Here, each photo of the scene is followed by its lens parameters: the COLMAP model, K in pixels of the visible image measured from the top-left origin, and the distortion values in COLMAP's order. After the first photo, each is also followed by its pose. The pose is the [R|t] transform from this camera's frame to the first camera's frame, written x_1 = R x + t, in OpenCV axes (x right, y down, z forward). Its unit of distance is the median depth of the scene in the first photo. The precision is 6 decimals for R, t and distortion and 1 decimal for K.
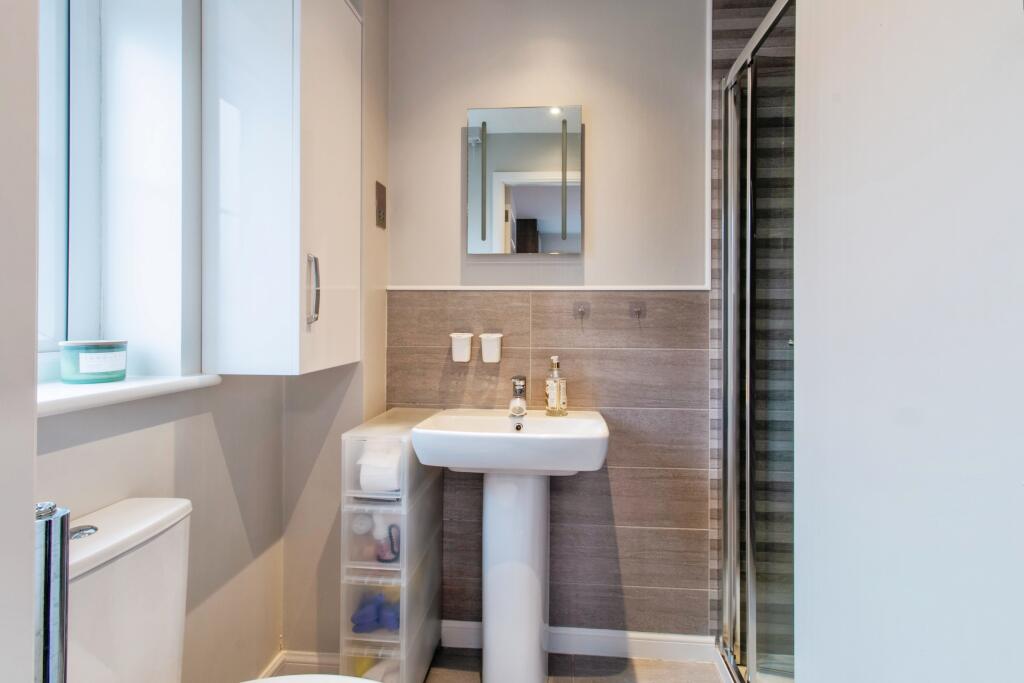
lens RADIAL K [[473.2, 0, 526.4], [0, 473.2, 322.6], [0, 0, 1]] dist [-0.004528, -0.000117]
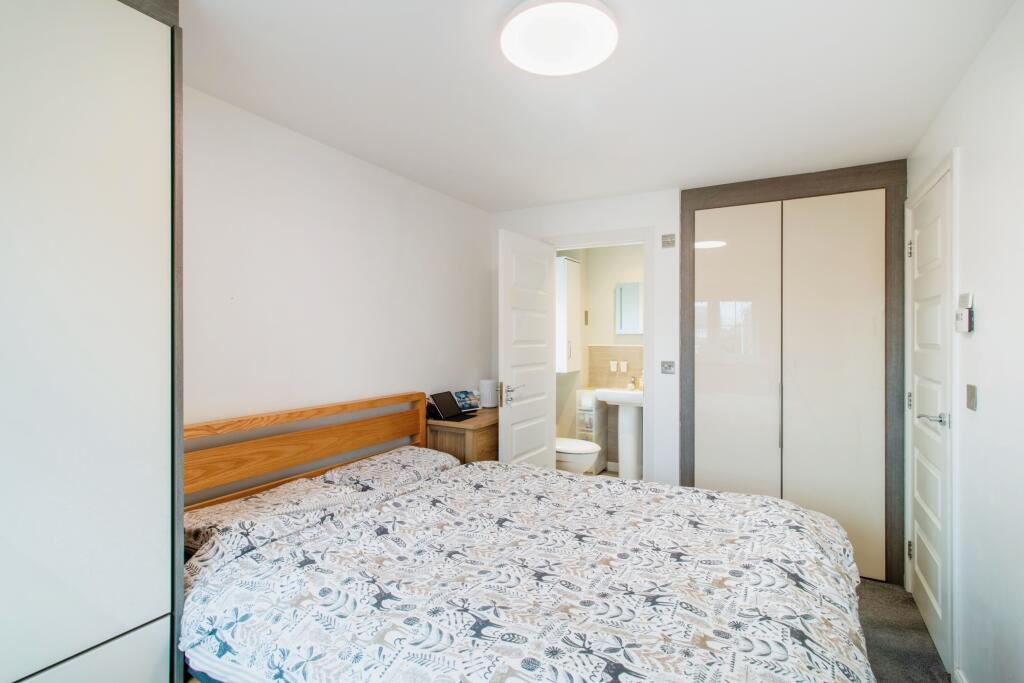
lens RADIAL K [[473.2, 0, 511.6], [0, 473.2, 339.1], [0, 0, 1]] dist [-0.004528, -0.000117]
pose [[0.905445, 0.000083, -0.424464, 0.555377], [0.000745, 0.999998, 0.001785, -0.126442], [0.424463, -0.001932, 0.905443, -1.987660]]
